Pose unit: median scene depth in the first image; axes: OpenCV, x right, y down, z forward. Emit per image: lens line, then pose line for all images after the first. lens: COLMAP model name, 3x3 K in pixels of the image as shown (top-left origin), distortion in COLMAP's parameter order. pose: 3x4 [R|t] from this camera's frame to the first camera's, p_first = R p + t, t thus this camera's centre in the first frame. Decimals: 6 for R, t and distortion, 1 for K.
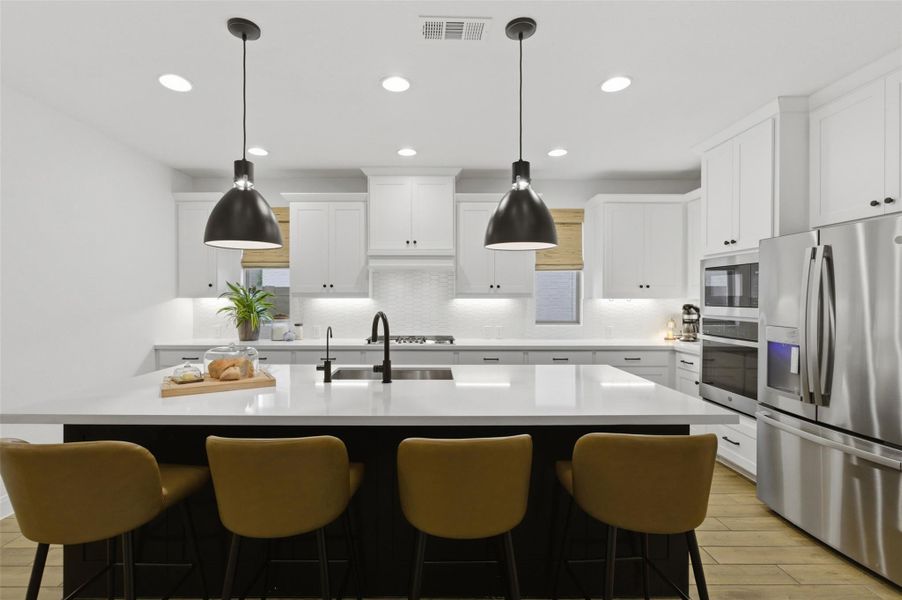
lens RADIAL K [[410.1, 0, 431.3], [0, 410.1, 299.7], [0, 0, 1]] dist [-0.009590, 0.002862]
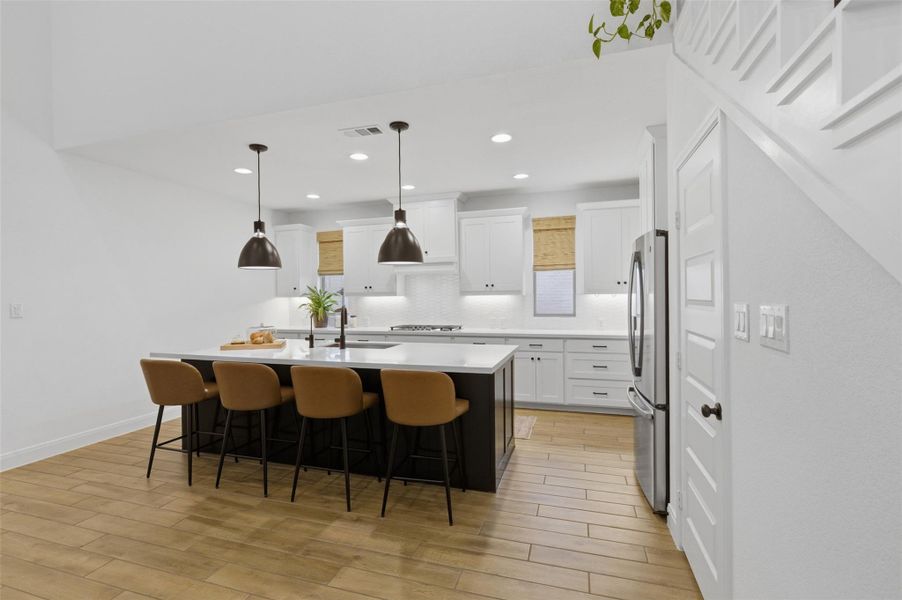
lens RADIAL K [[410.1, 0, 441.5], [0, 410.1, 301.9], [0, 0, 1]] dist [-0.009590, 0.002862]
pose [[0.952148, -0.007200, -0.305553, 0.392012], [0.011288, 0.999869, 0.011614, 0.001024], [0.305430, -0.014508, 0.952104, -0.215618]]
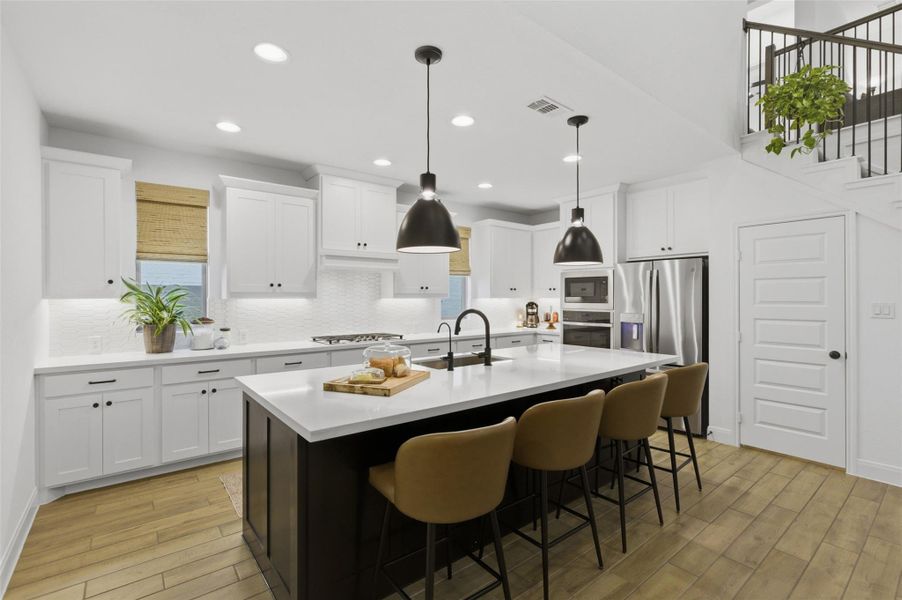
lens RADIAL K [[410.1, 0, 442.5], [0, 410.1, 297.7], [0, 0, 1]] dist [-0.009590, 0.002862]
pose [[0.792030, -0.002688, 0.610476, -0.513621], [0.004907, 0.999986, -0.001963, -0.002153], [-0.610463, 0.004551, 0.792032, 0.047821]]
